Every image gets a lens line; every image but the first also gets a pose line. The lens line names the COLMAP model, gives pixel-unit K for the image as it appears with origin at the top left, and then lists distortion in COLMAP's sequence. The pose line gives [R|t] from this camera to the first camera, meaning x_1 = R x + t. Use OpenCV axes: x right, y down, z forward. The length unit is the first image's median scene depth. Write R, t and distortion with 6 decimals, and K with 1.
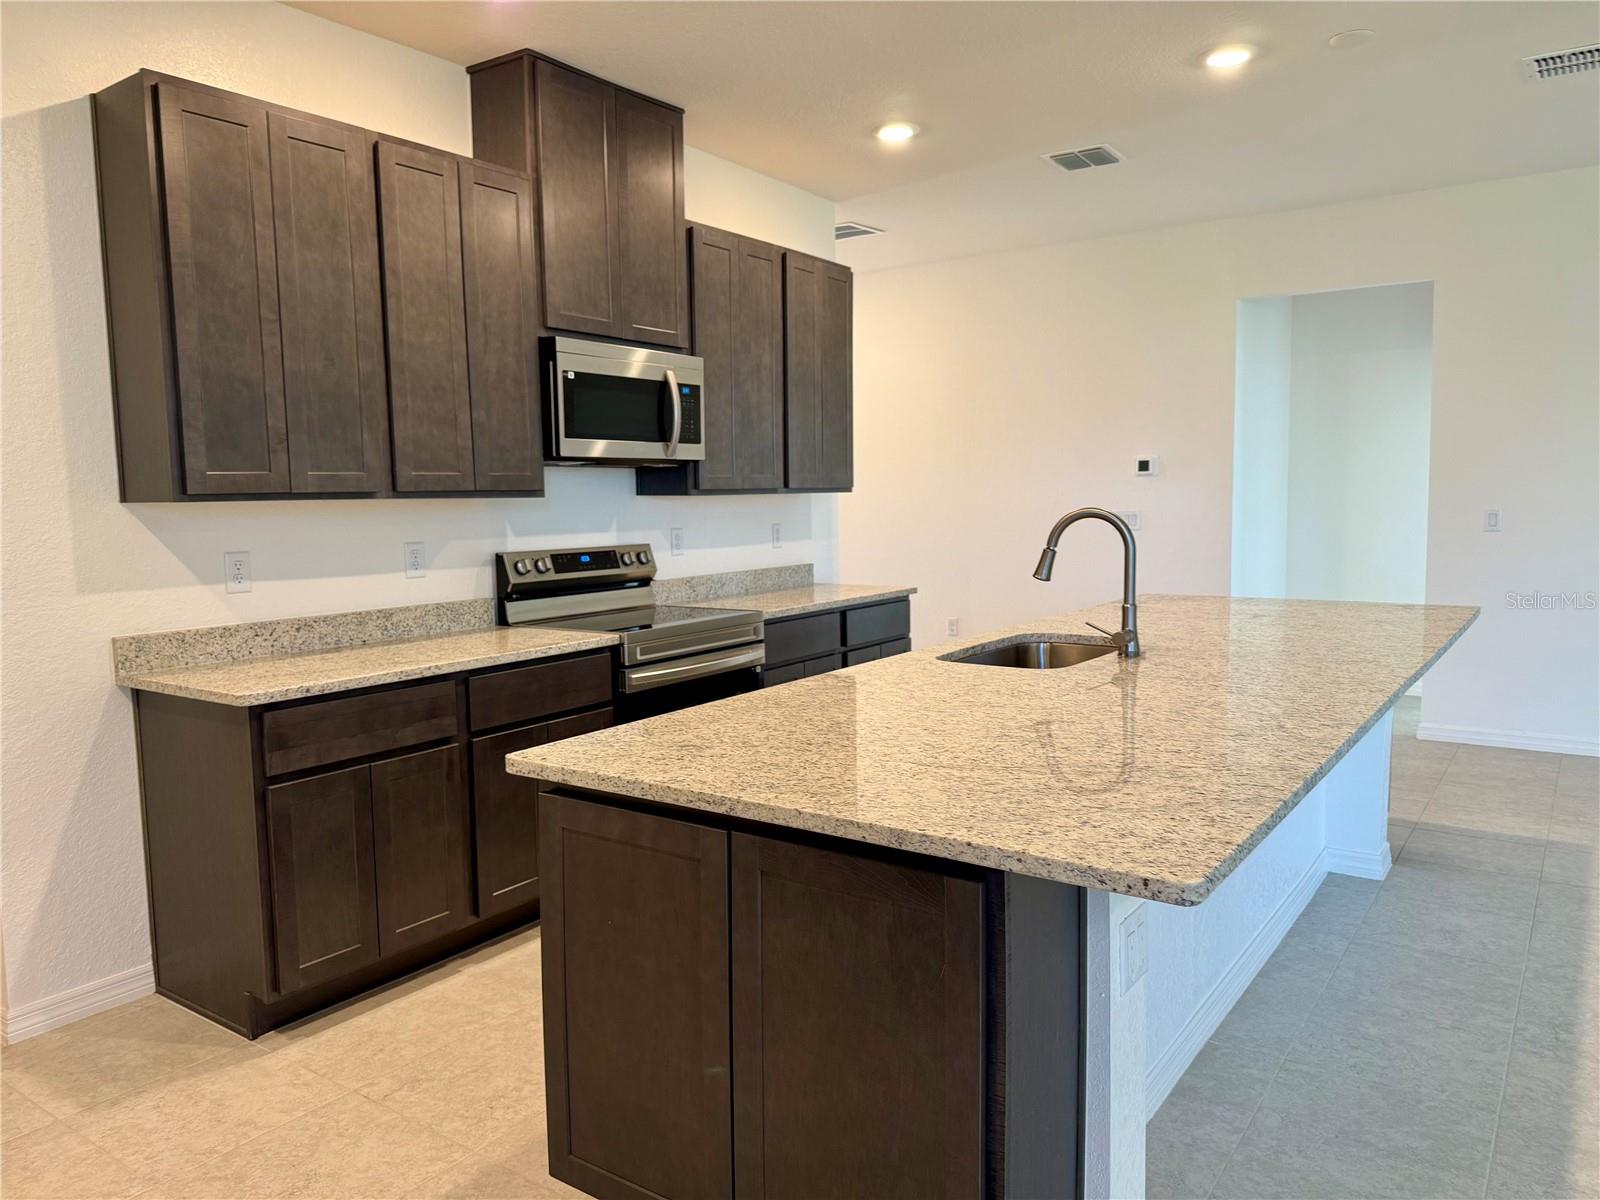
lens RADIAL K [[1129.6, 0, 804.9], [0, 1129.6, 604.3], [0, 0, 1]] dist [0.016162, -0.009428]
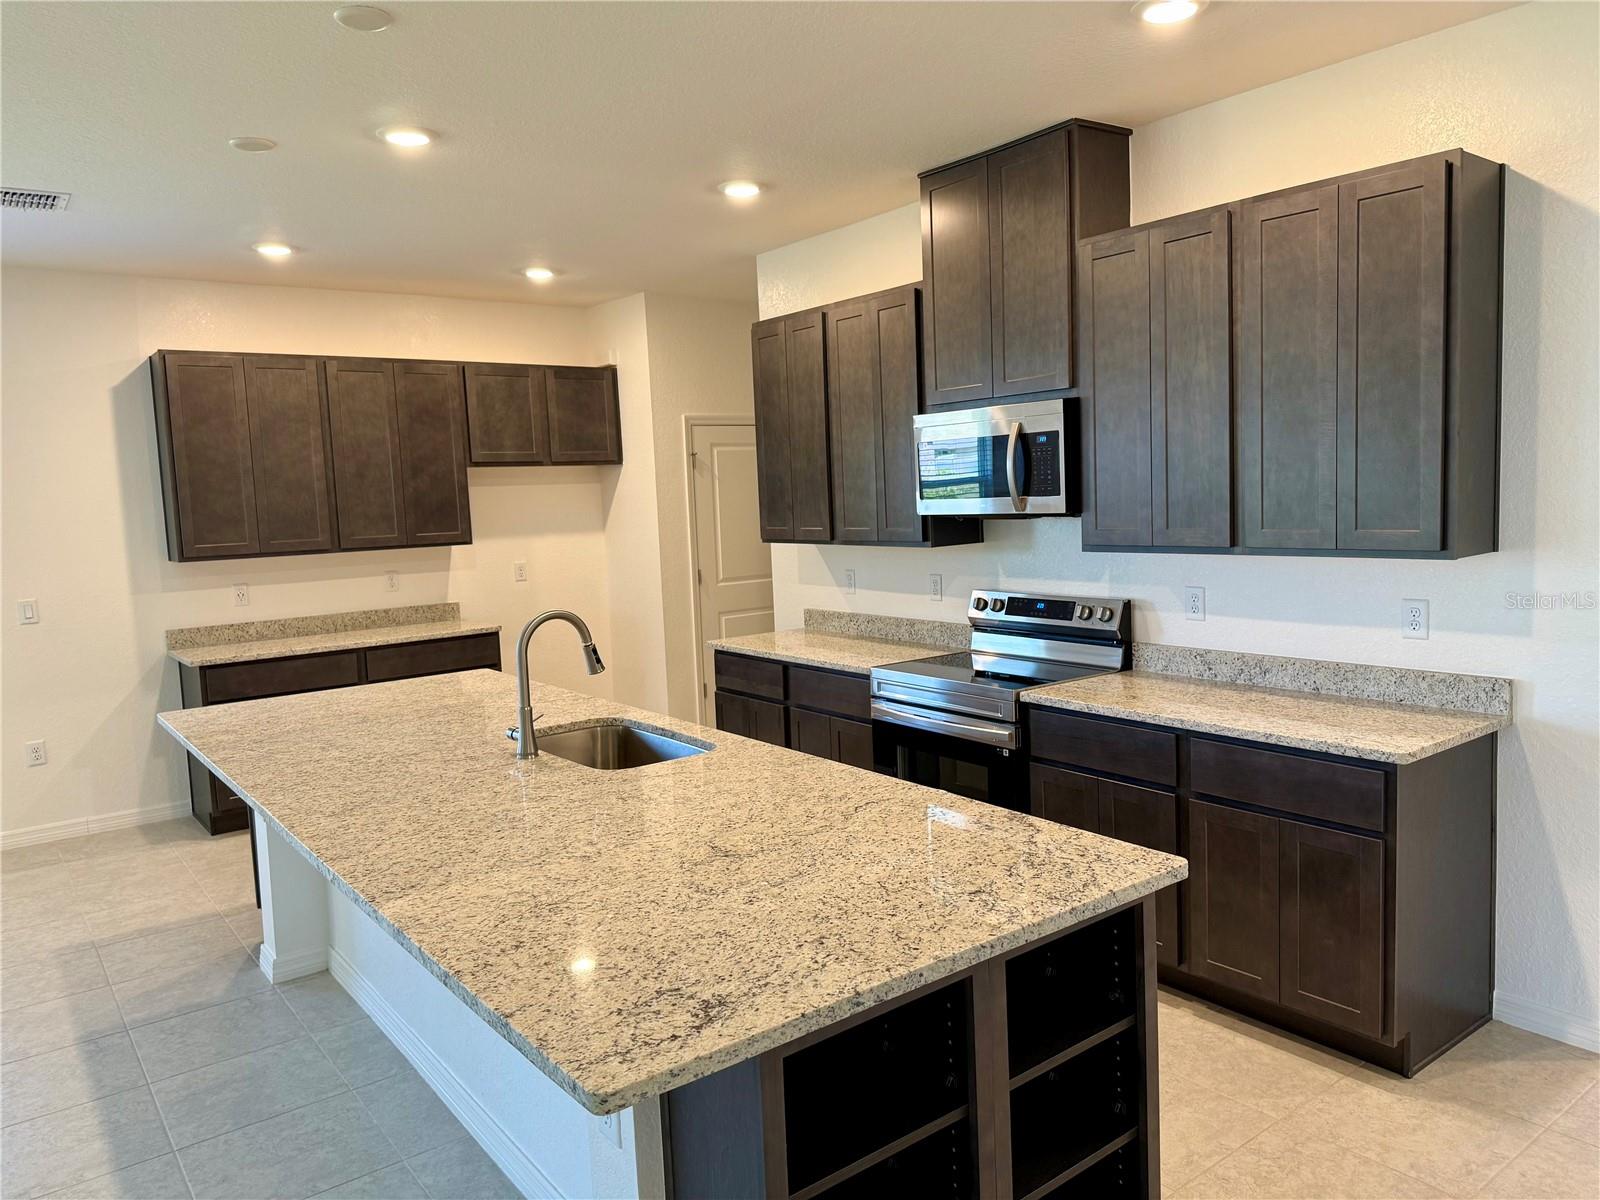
lens RADIAL K [[1129.6, 0, 804.7], [0, 1129.6, 594.1], [0, 0, 1]] dist [0.016162, -0.009428]
pose [[-0.305009, 0.115159, -0.945361, 0.835092], [-0.052910, 0.989080, 0.137555, -0.179811], [0.950879, 0.091975, -0.295585, 1.098216]]
